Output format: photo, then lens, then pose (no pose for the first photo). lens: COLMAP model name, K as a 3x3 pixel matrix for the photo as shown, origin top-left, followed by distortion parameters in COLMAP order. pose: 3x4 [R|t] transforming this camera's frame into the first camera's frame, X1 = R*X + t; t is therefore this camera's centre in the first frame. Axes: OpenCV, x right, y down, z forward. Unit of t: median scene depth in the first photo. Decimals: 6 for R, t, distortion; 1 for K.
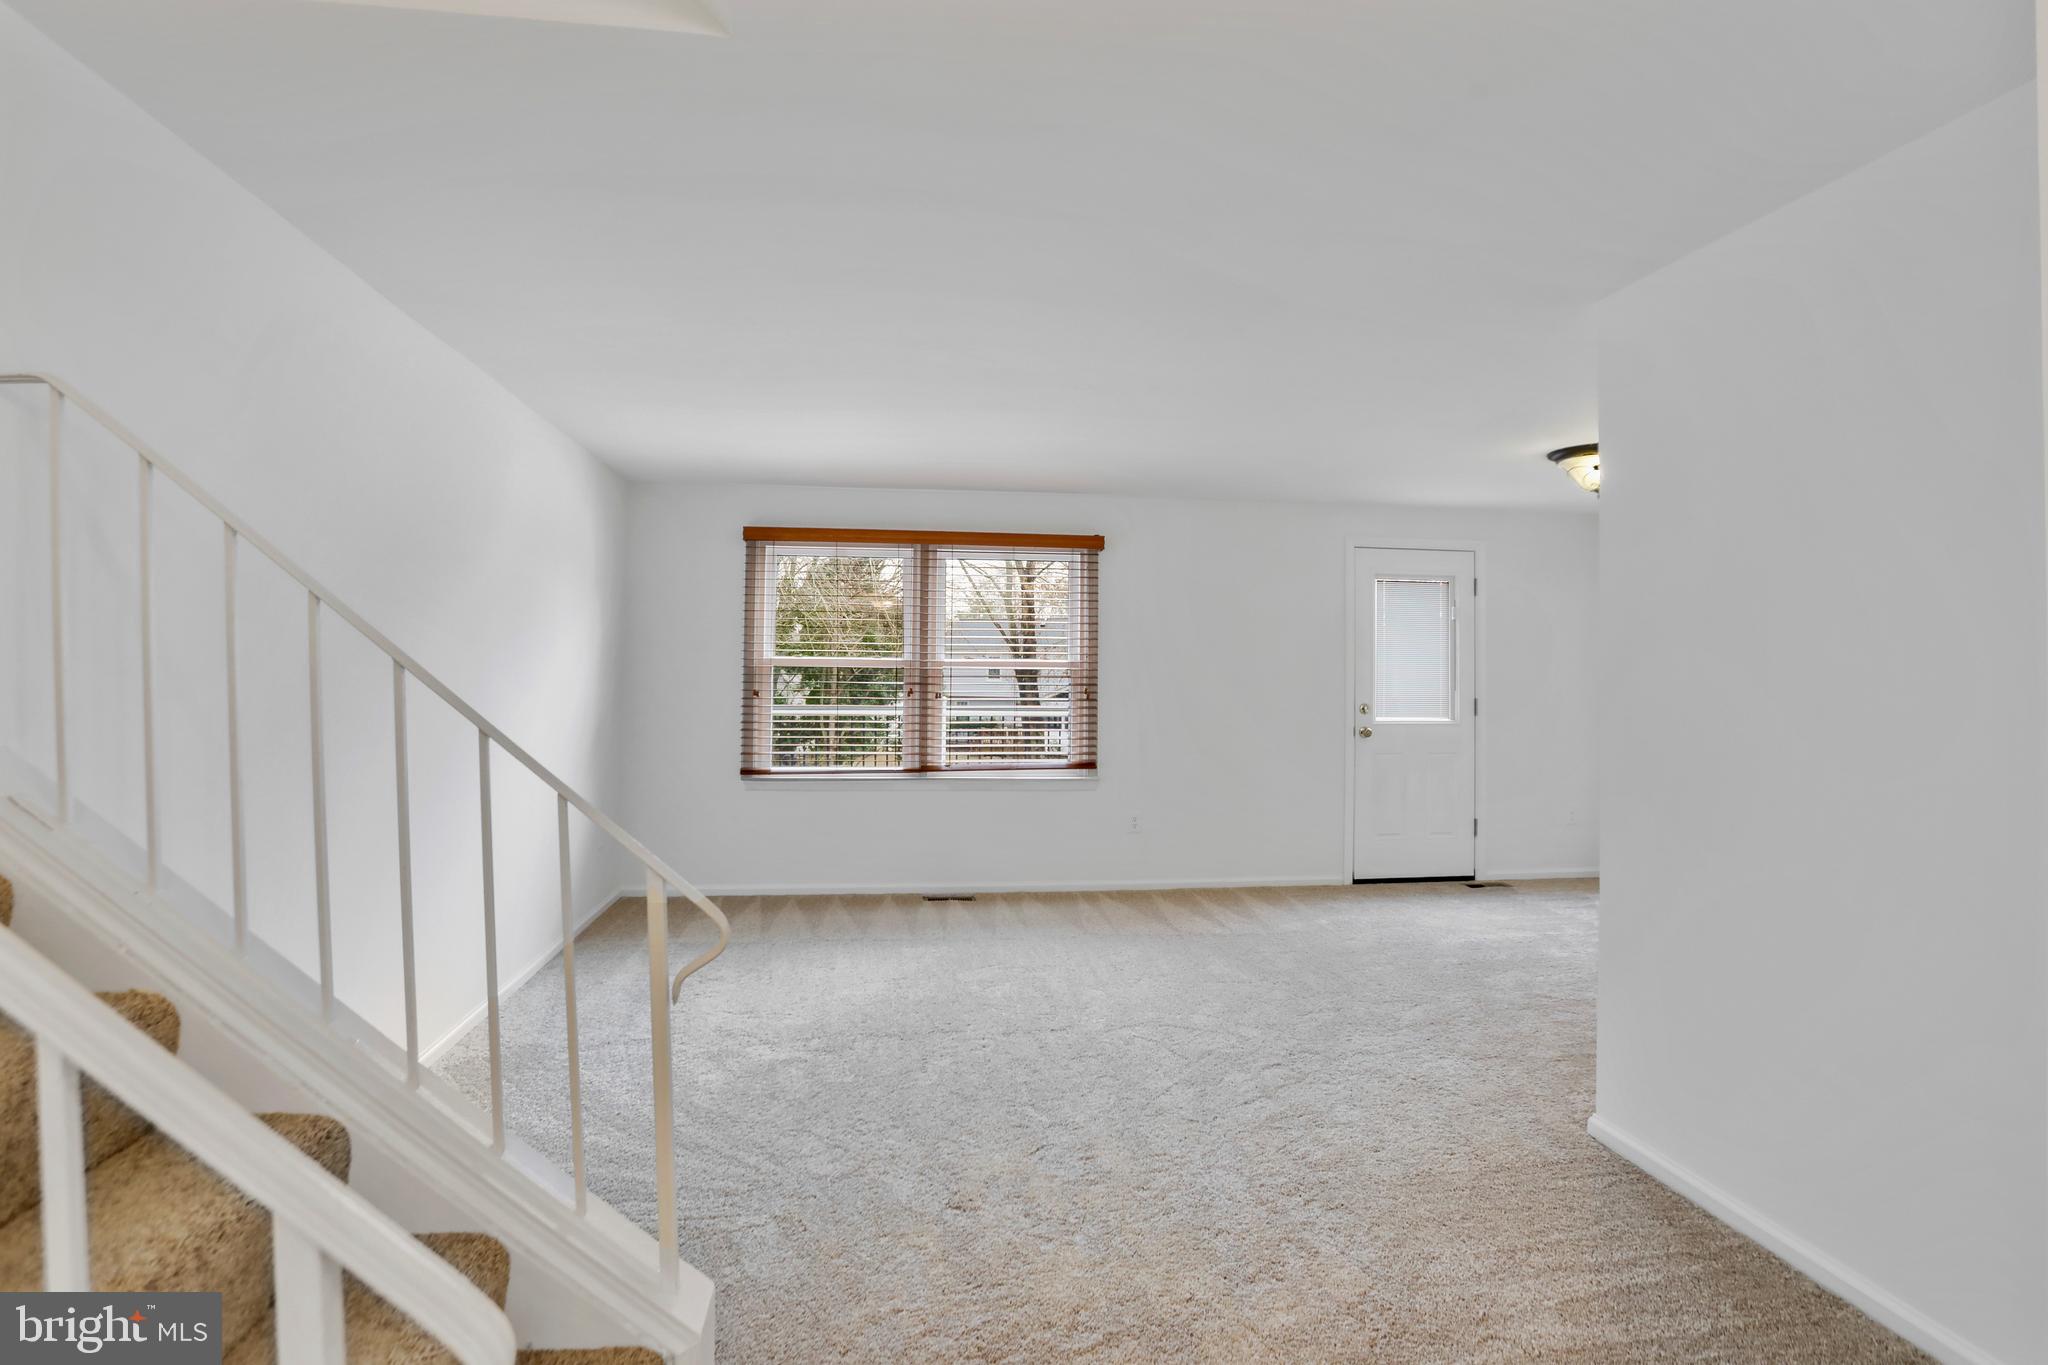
lens RADIAL K [[960.3, 0, 1010.8], [0, 960.3, 680.9], [0, 0, 1]] dist [-0.061346, 0.024199]
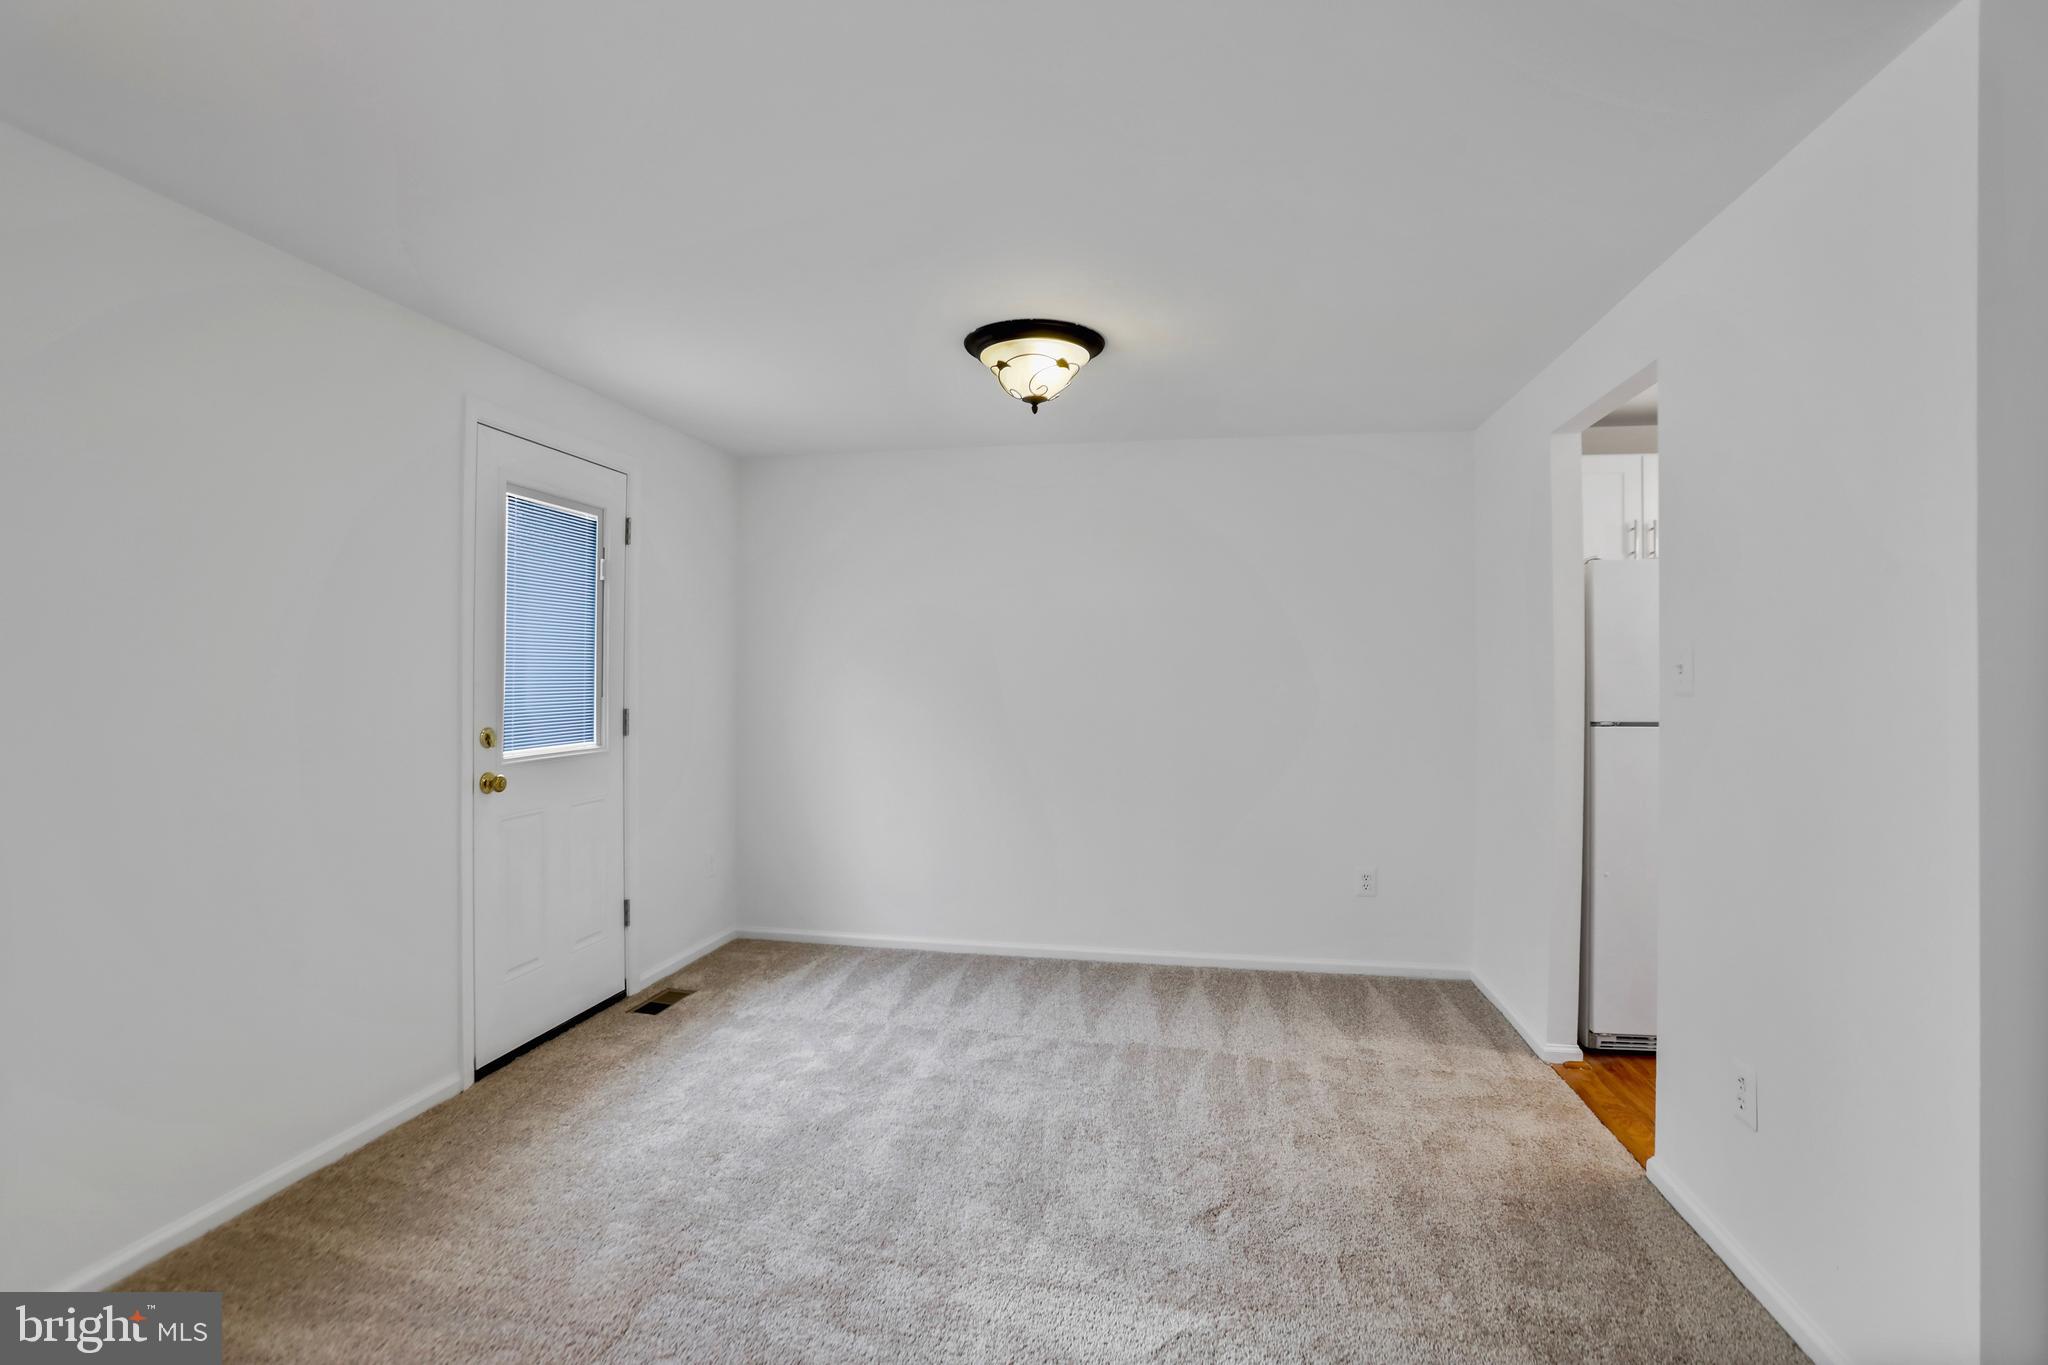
lens RADIAL K [[960.3, 0, 1020.6], [0, 960.3, 663.9], [0, 0, 1]] dist [-0.061346, 0.024199]
pose [[0.335503, 0.003703, 0.942032, -0.017993], [0.011106, 0.999907, -0.007886, -0.003883], [-0.941974, 0.013108, 0.335431, 0.630723]]
